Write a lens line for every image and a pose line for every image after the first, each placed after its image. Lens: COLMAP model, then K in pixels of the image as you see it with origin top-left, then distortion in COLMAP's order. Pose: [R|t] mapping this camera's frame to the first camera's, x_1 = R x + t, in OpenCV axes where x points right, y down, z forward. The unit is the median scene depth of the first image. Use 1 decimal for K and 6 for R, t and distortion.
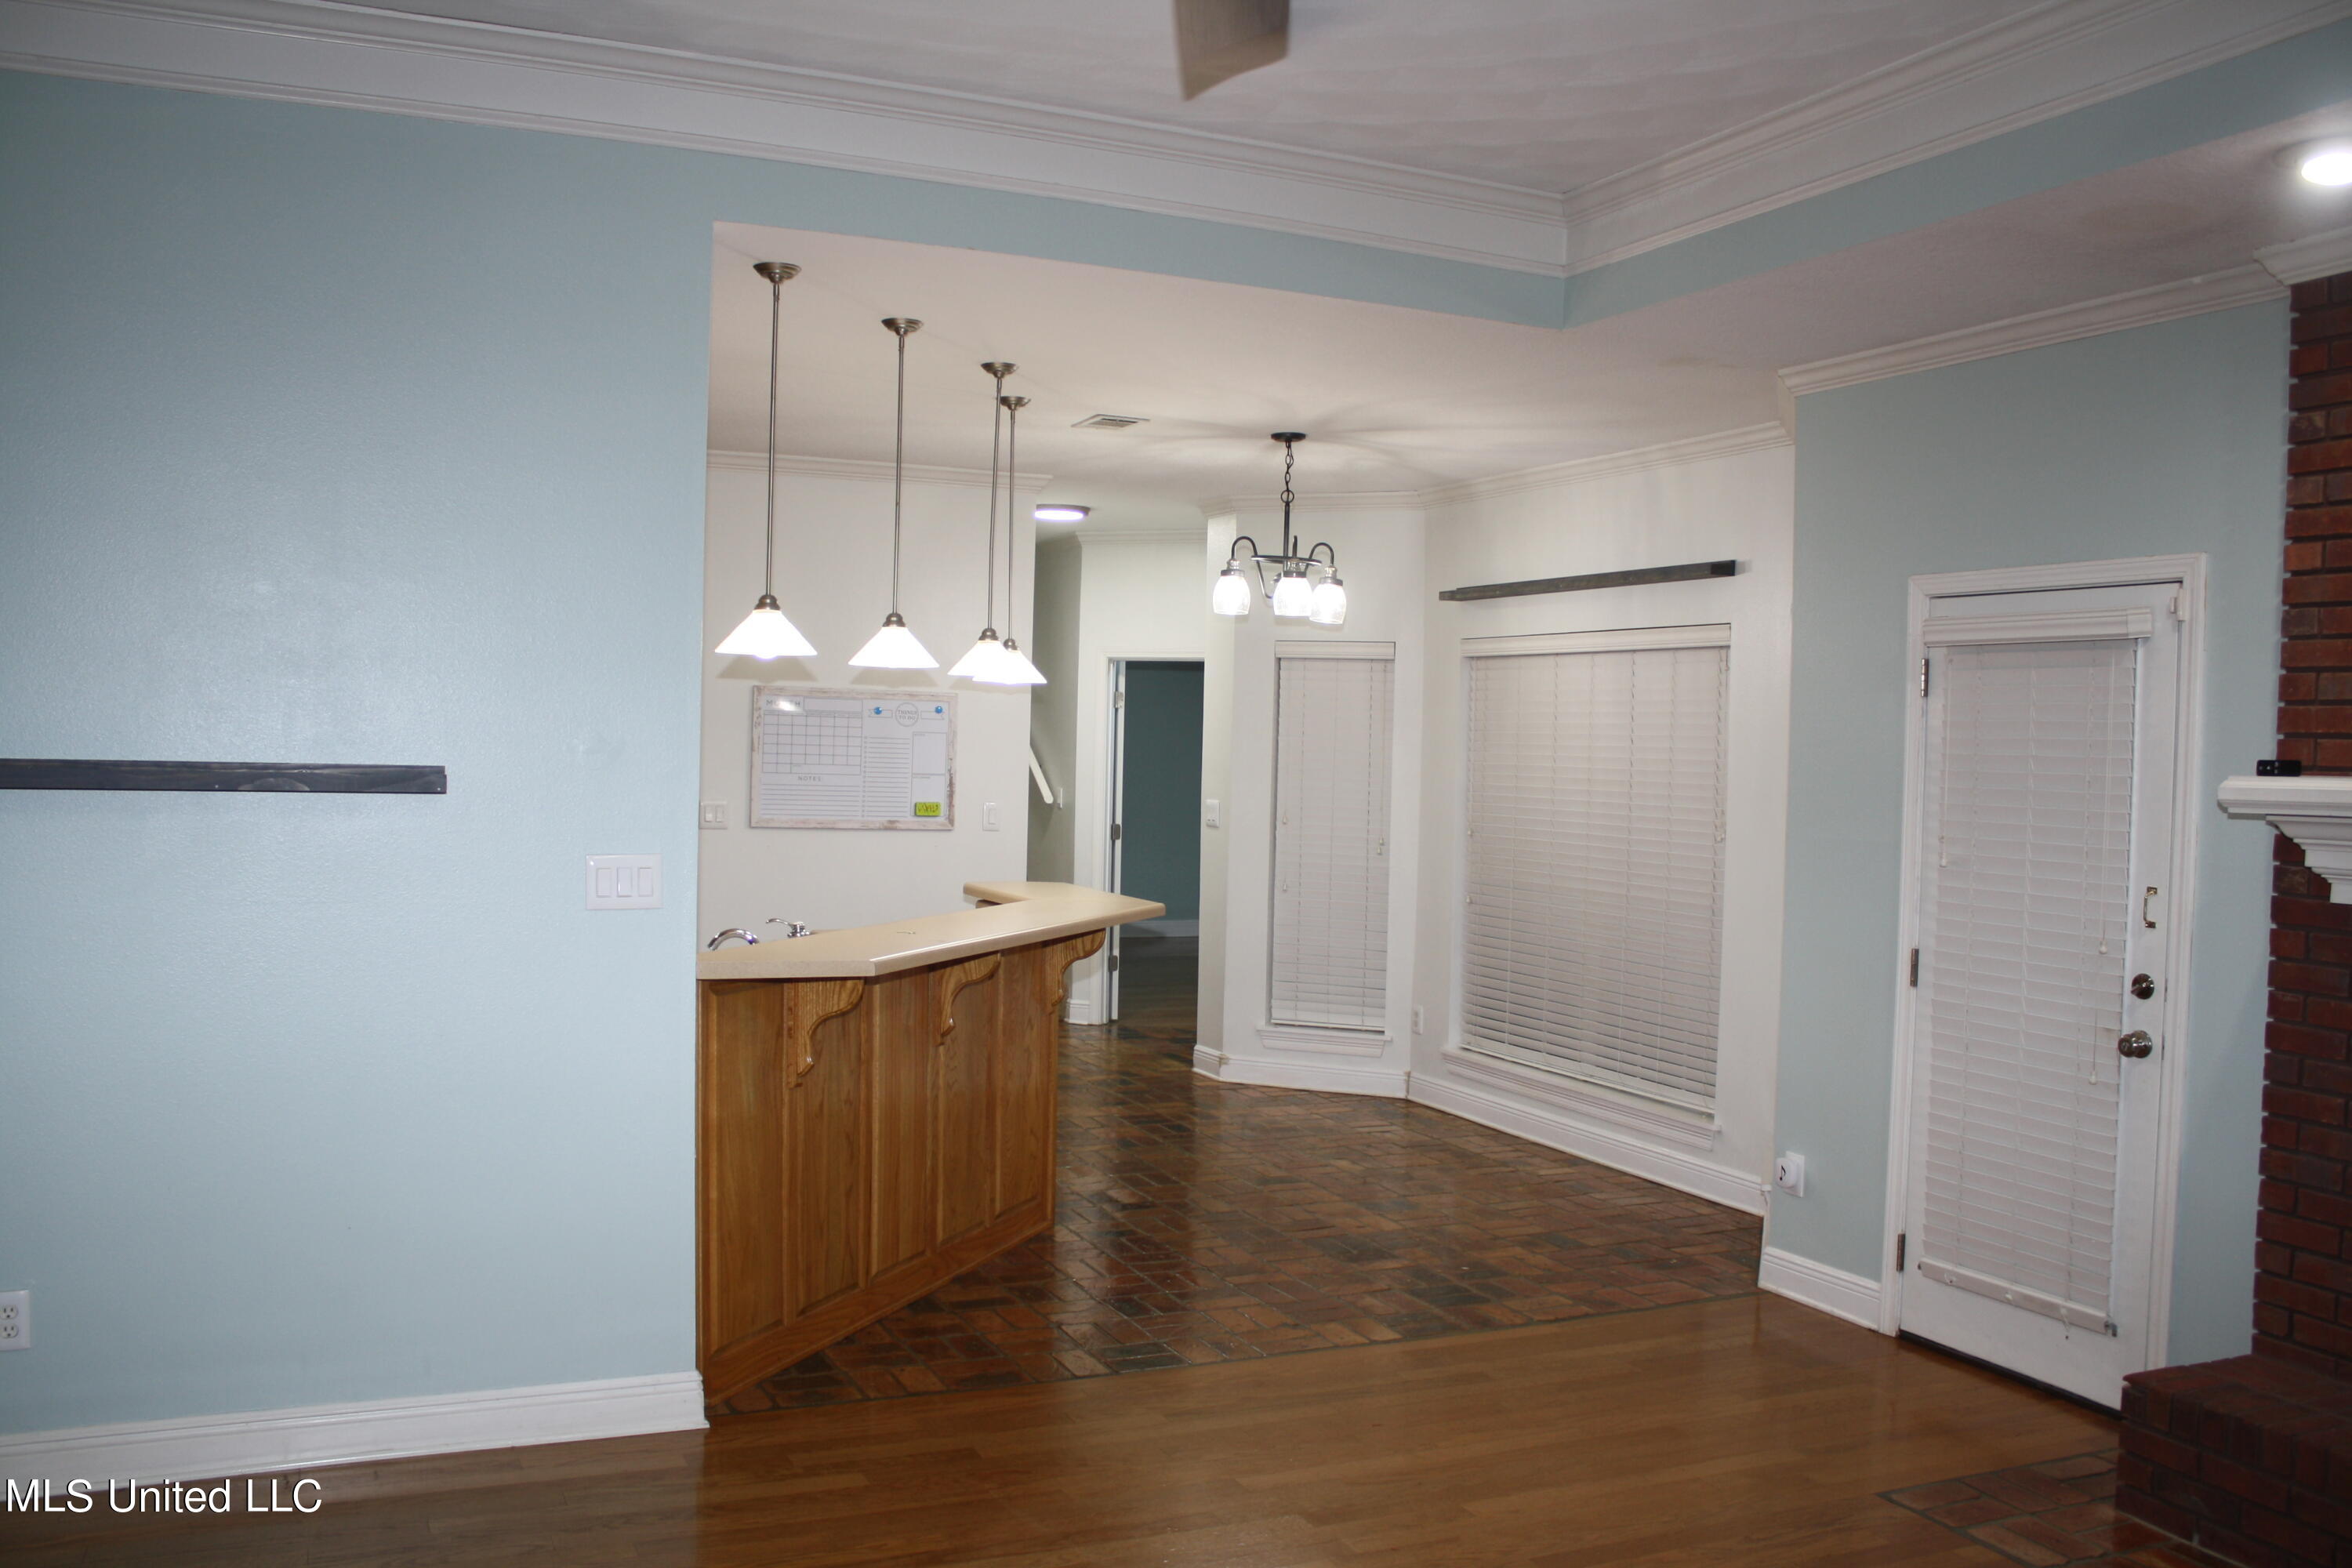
lens RADIAL K [[1973.9, 0, 1175.2], [0, 1973.9, 795.3], [0, 0, 1]] dist [-0.082672, 0.008071]
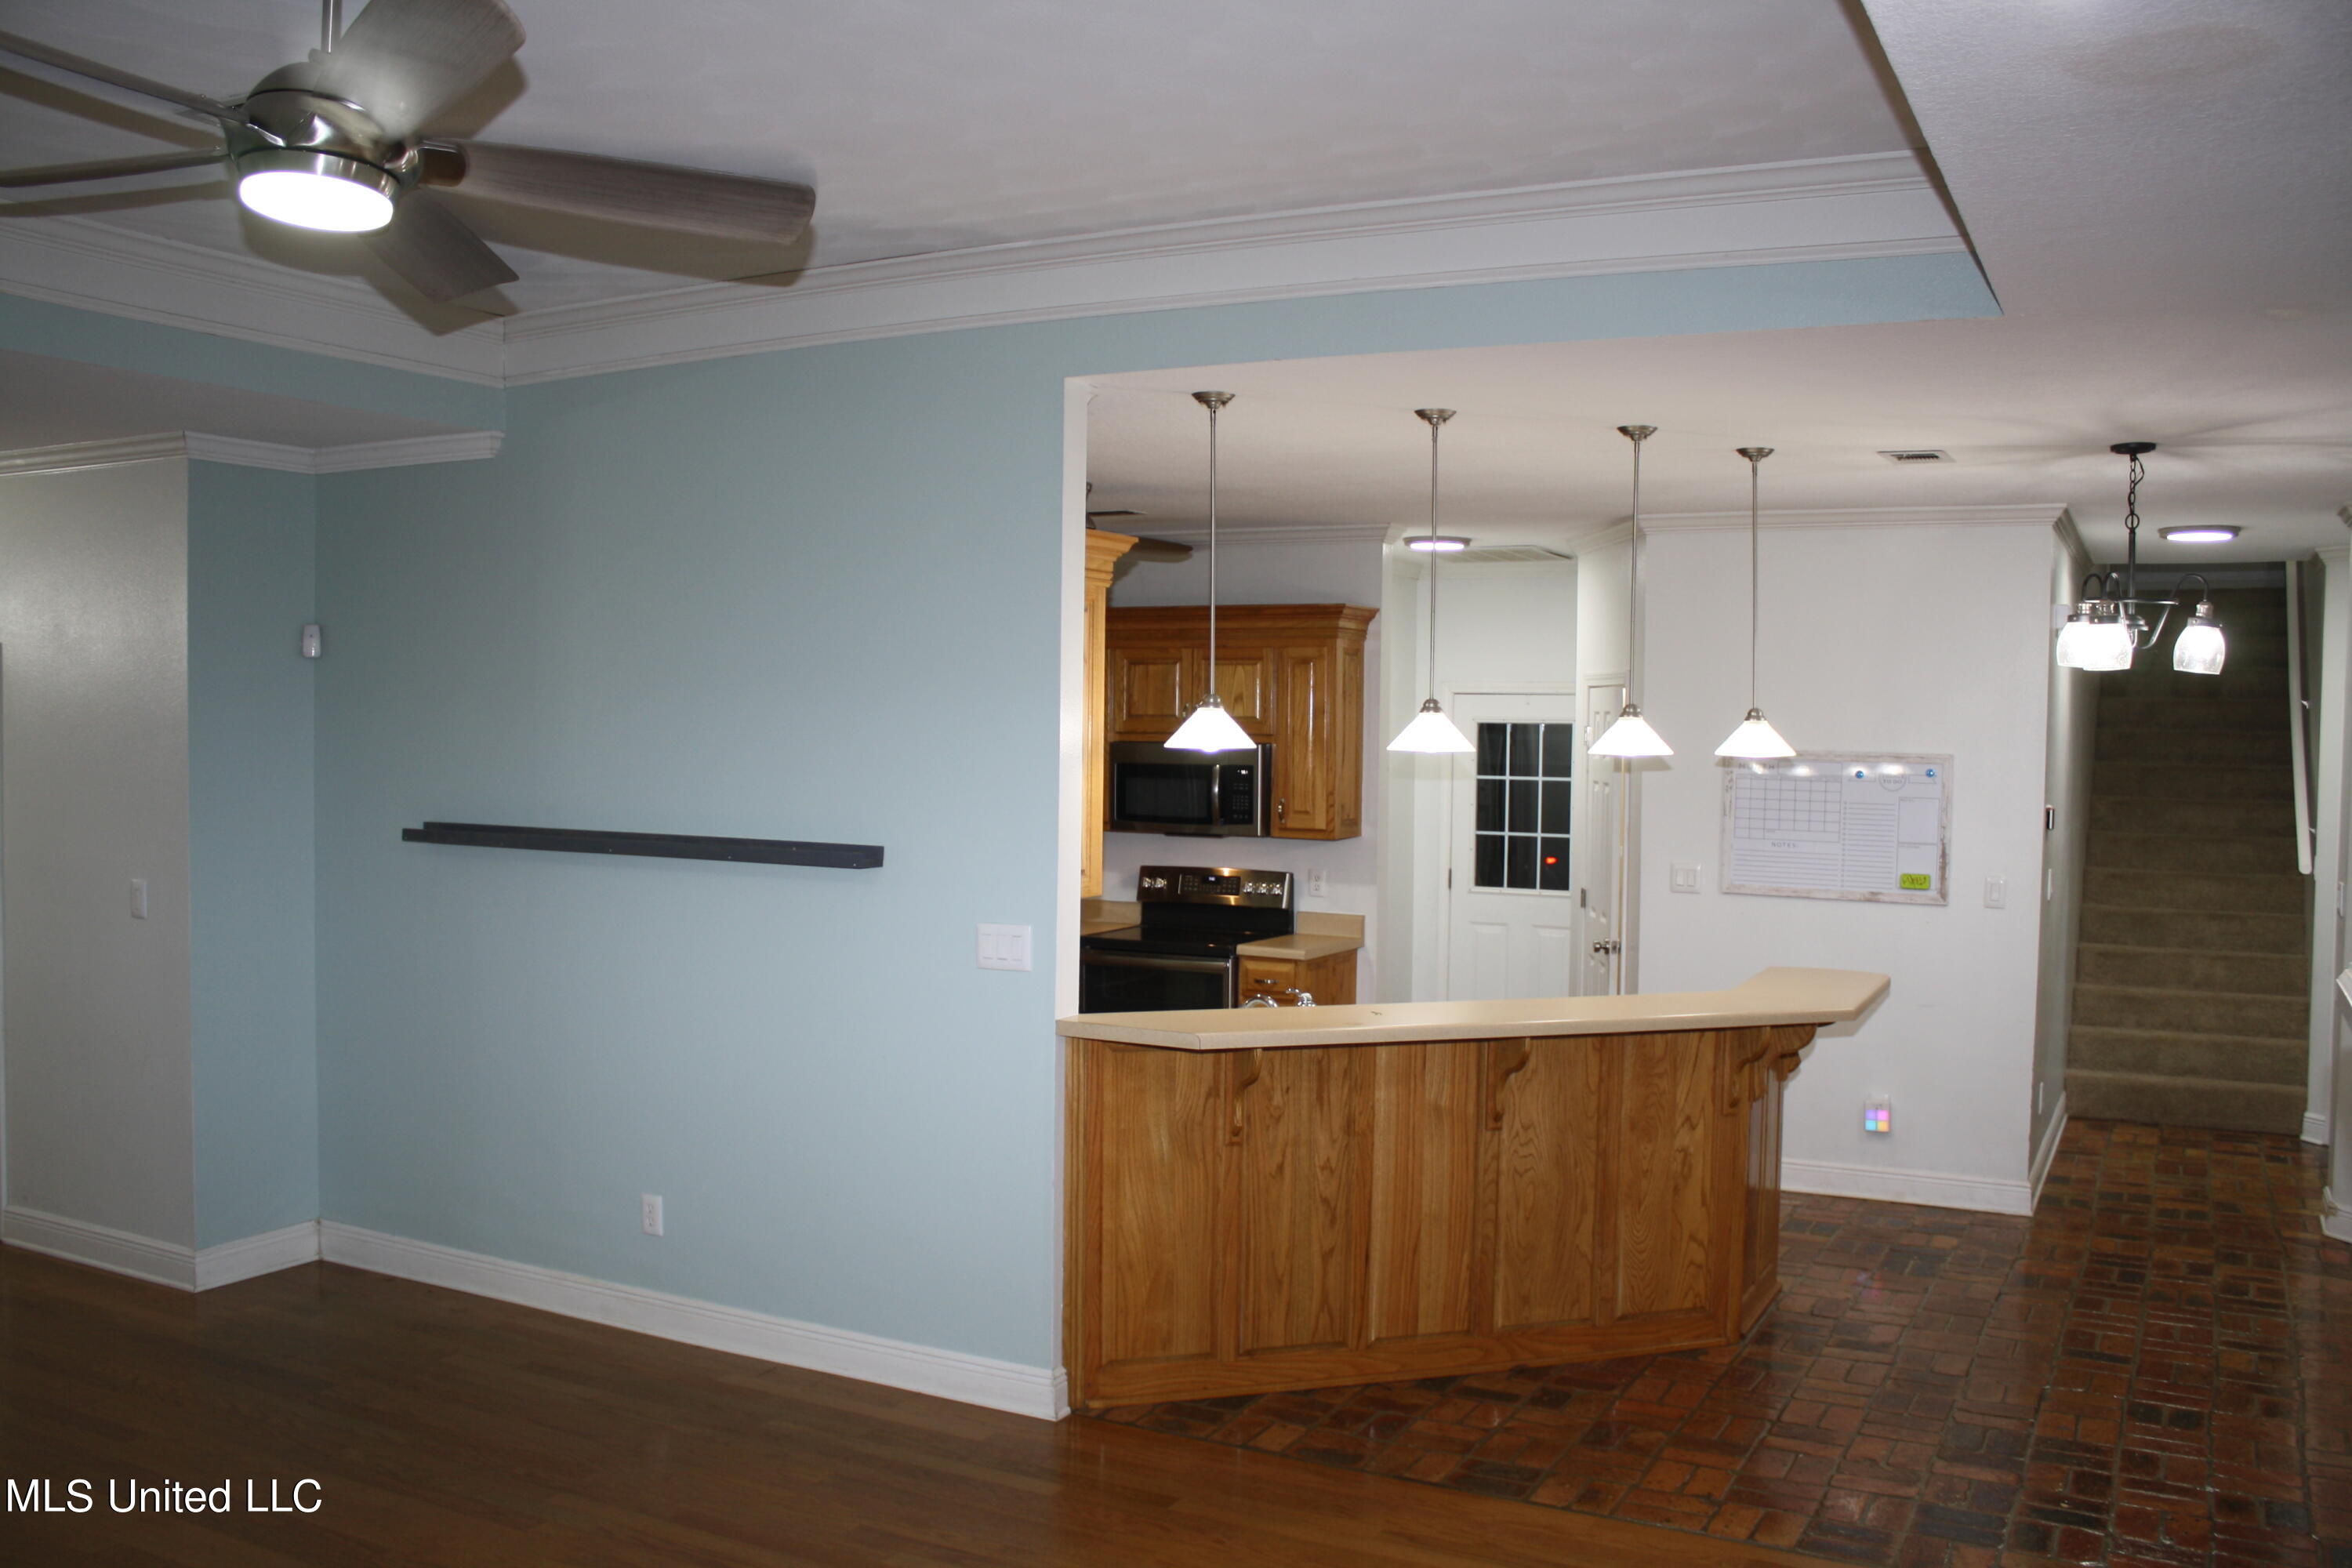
lens RADIAL K [[1973.9, 0, 1178.9], [0, 1973.9, 785.7], [0, 0, 1]] dist [-0.082672, 0.008071]
pose [[0.632785, 0.007326, -0.774292, 0.428823], [-0.020723, 0.999757, -0.007477, -0.028124], [0.774050, 0.020777, 0.632784, 0.191309]]
